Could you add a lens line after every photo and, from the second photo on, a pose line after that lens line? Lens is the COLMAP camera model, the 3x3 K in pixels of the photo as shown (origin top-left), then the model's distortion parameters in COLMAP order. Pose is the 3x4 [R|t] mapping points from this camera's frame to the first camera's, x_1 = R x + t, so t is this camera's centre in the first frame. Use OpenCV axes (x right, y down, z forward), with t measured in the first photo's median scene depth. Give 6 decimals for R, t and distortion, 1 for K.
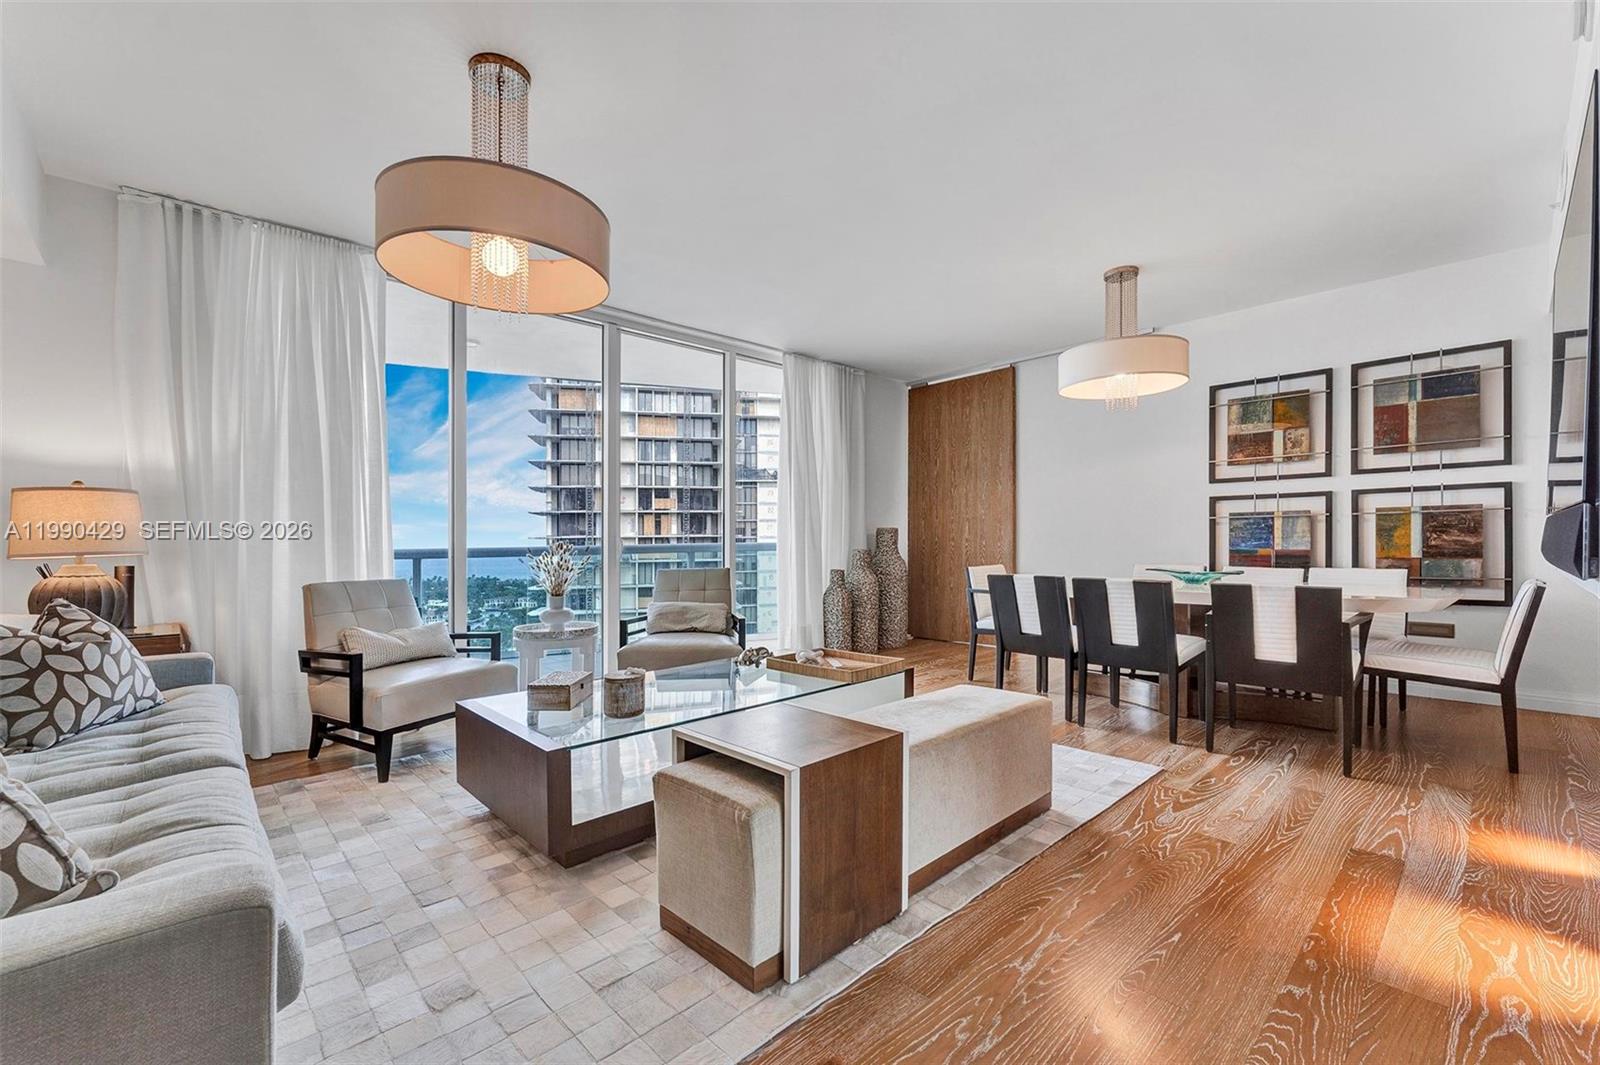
lens RADIAL K [[669.3, 0, 800.0], [0, 669.3, 532.5], [0, 0, 1]] dist [0.000344, 0.000130]
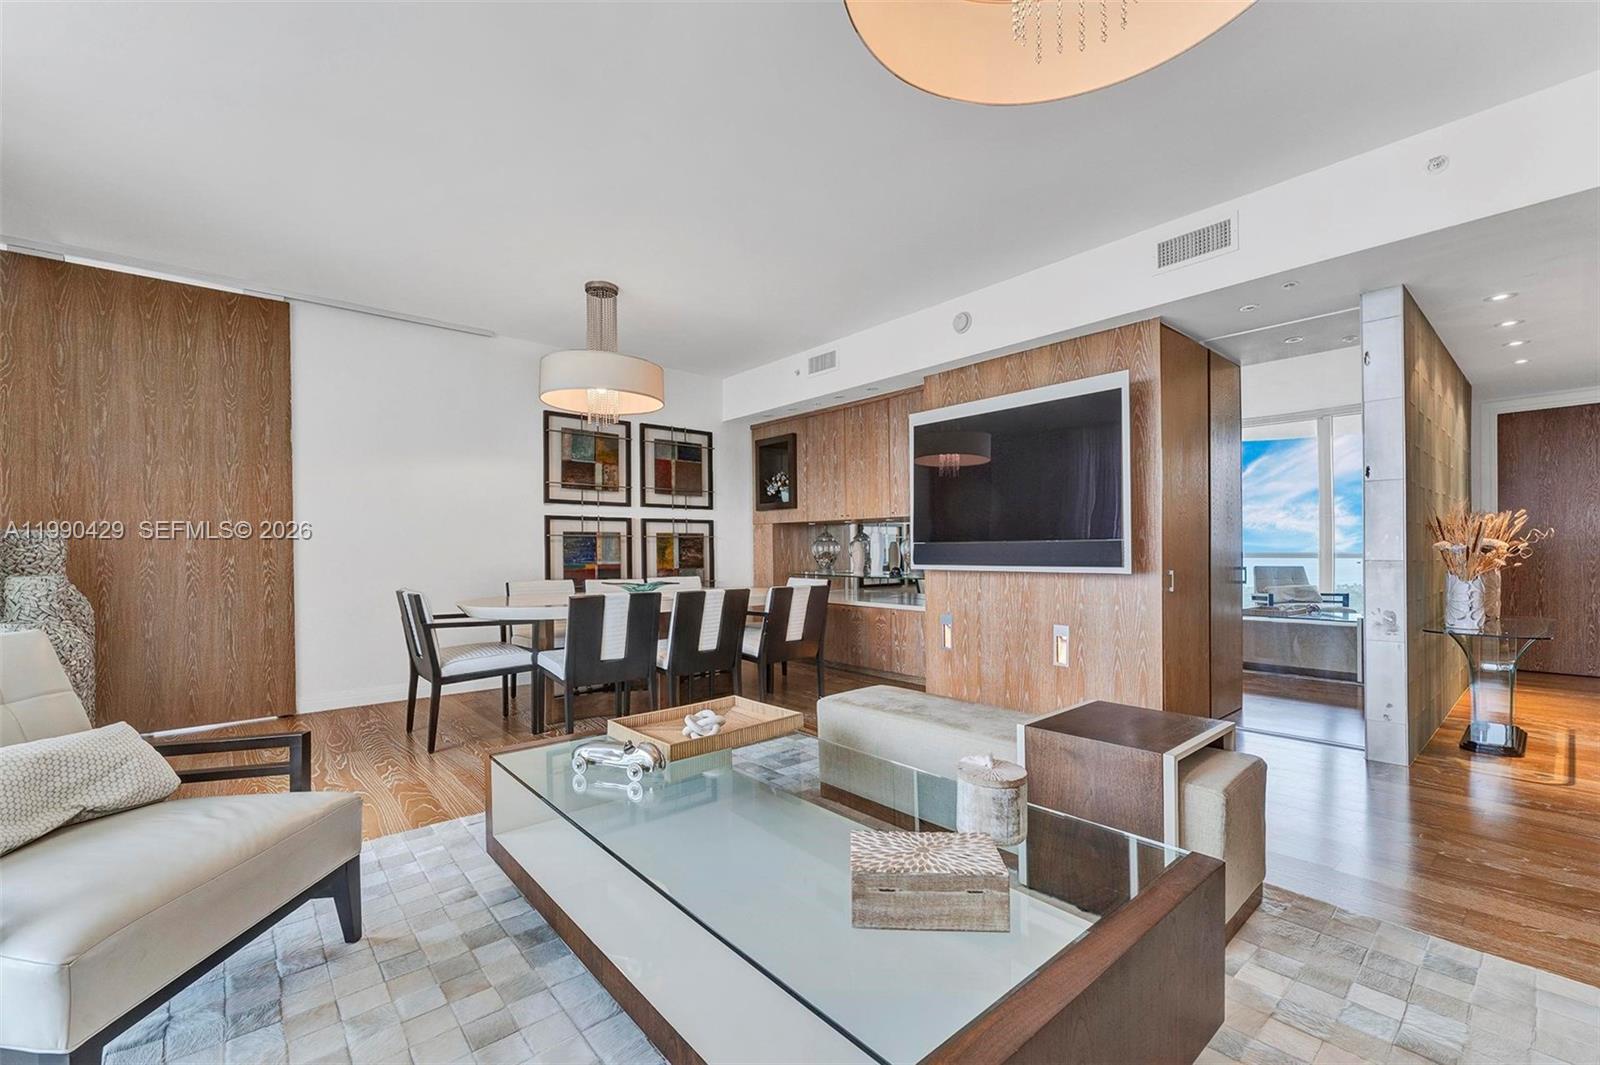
lens RADIAL K [[668.3, 0, 801.9], [0, 668.3, 557.7], [0, 0, 1]] dist [-0.000459, -0.000072]
pose [[0.049957, 0.000166, 0.998751, -0.475588], [-0.008415, 0.999965, 0.000255, 0.011107], [-0.998716, -0.008417, 0.049957, 0.620363]]
